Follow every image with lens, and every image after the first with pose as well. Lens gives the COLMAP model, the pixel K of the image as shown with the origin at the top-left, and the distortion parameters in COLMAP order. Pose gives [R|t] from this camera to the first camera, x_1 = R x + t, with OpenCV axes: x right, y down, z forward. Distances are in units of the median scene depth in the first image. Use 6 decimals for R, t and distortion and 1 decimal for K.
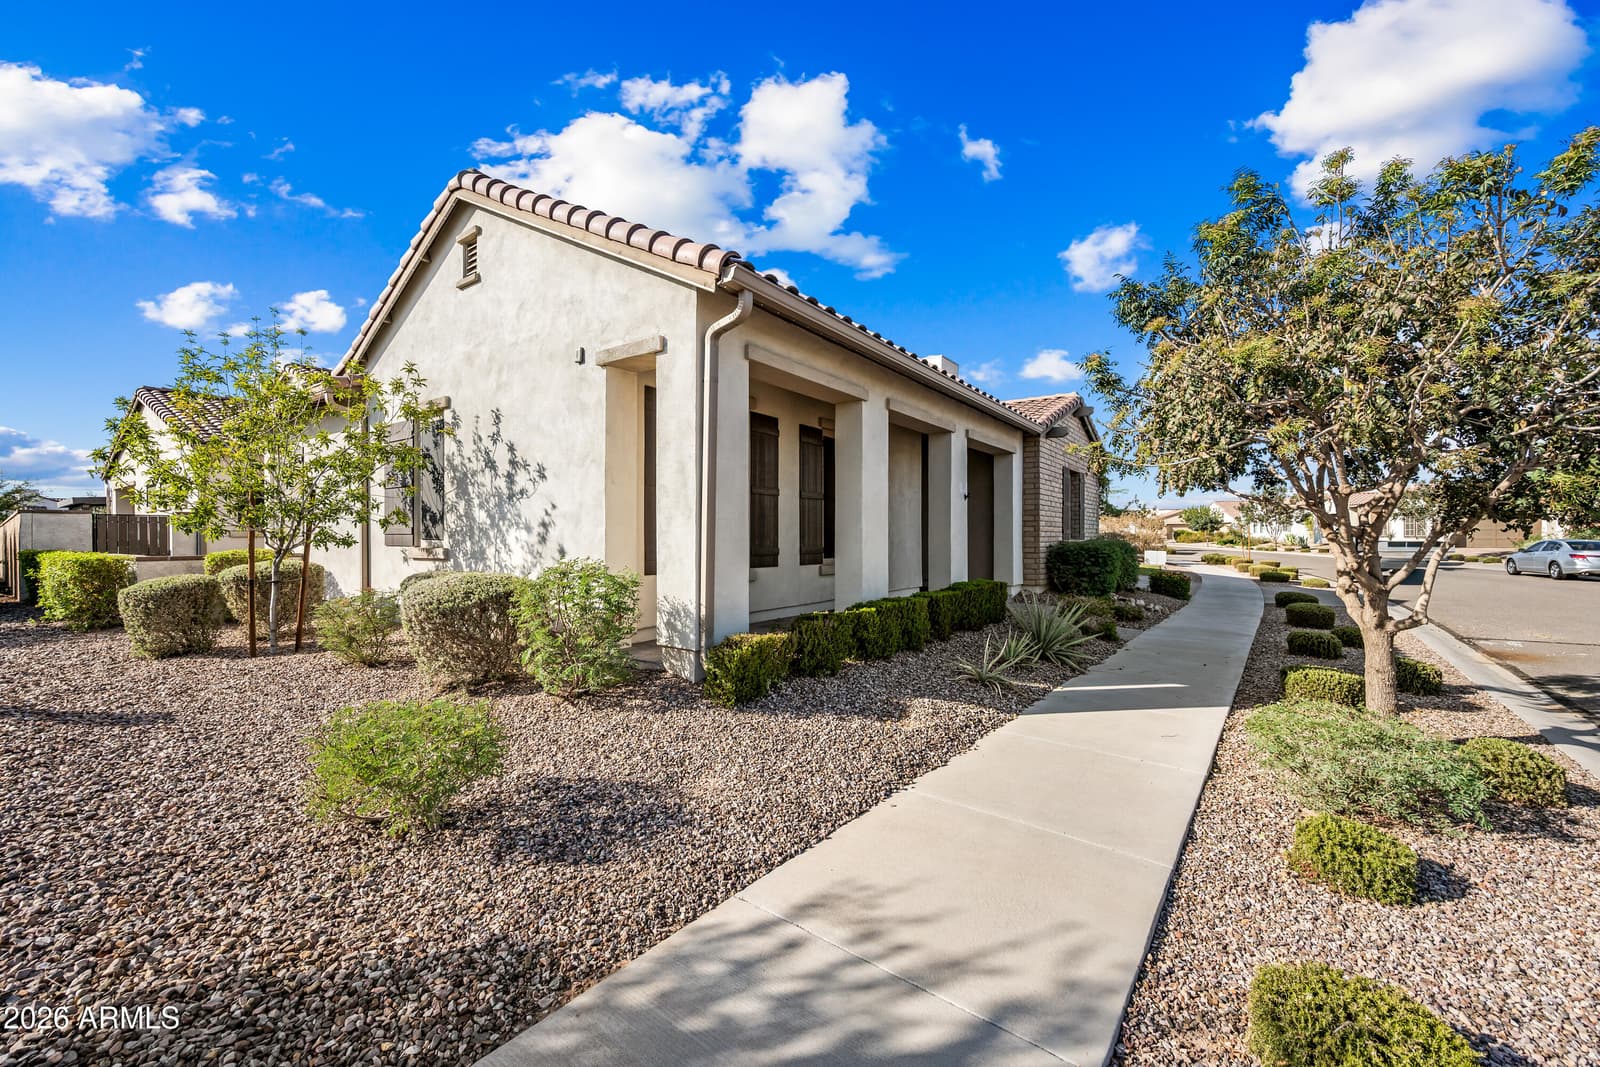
lens RADIAL K [[576.5, 0, 804.0], [0, 576.5, 535.8], [0, 0, 1]] dist [0.001008, 0.000166]
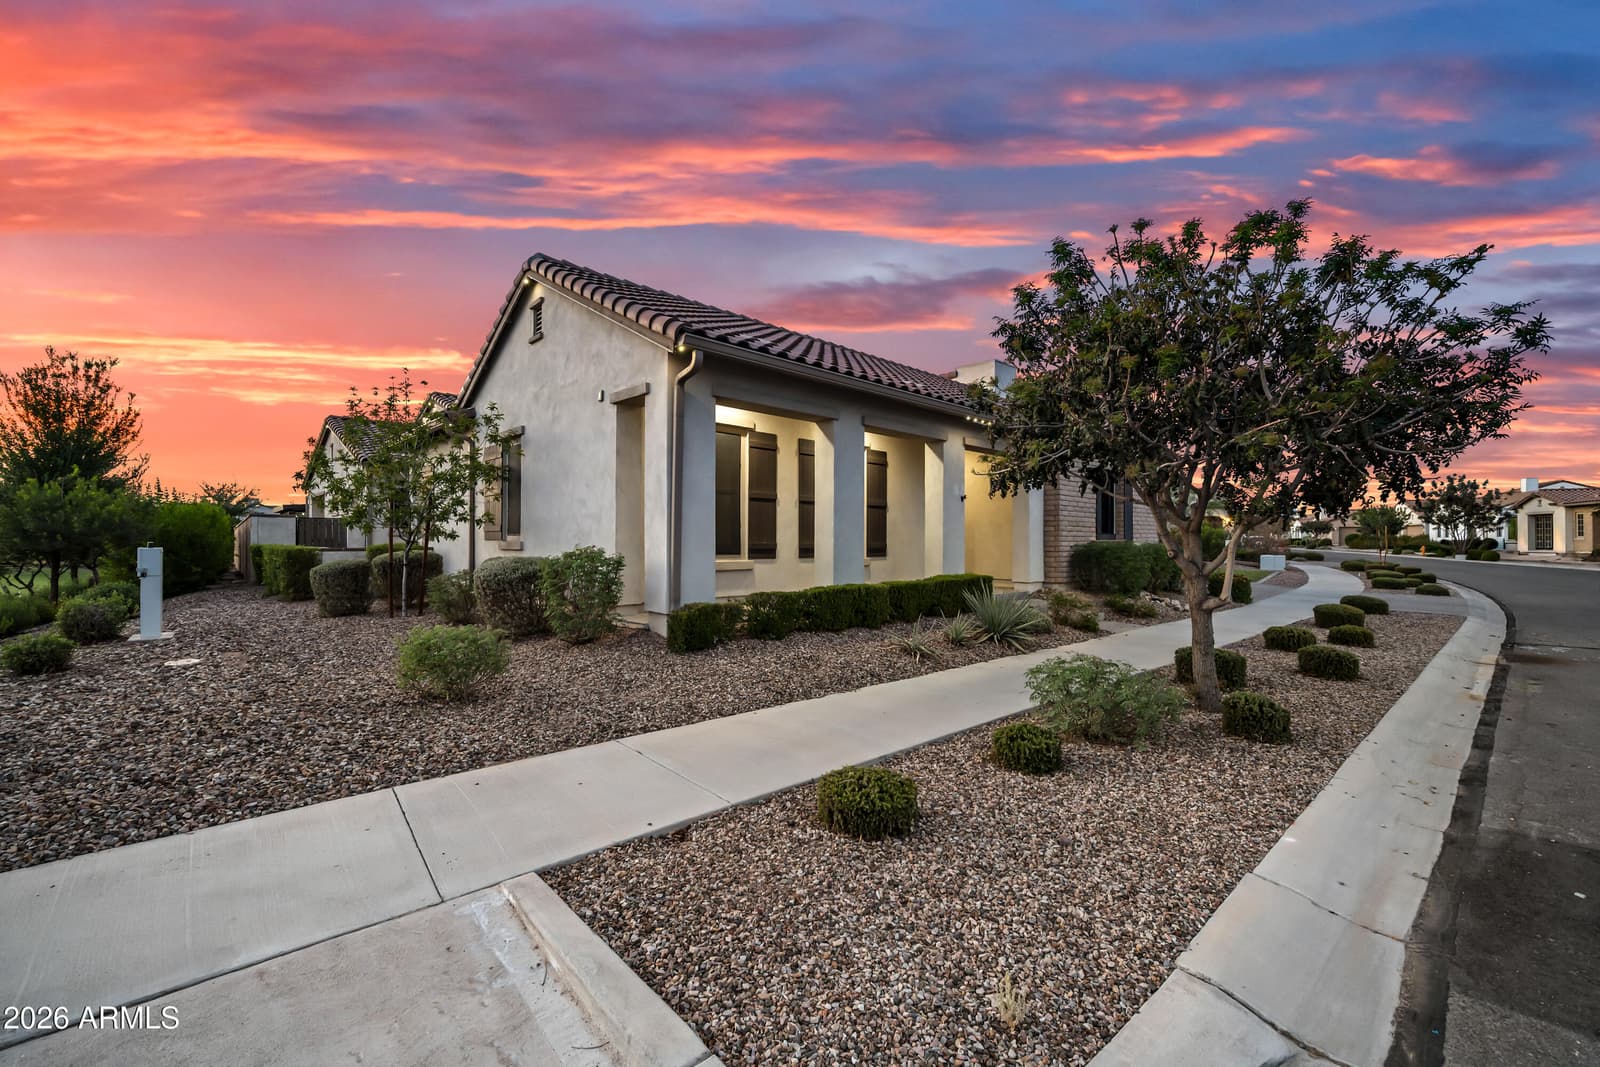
lens RADIAL K [[576.5, 0, 804.0], [0, 576.5, 535.8], [0, 0, 1]] dist [0.001008, 0.000166]
pose [[0.986076, 0.002294, -0.166278, 0.252496], [-0.002877, 0.999991, -0.003270, 0.012493], [0.166268, 0.003703, 0.986074, -0.203048]]
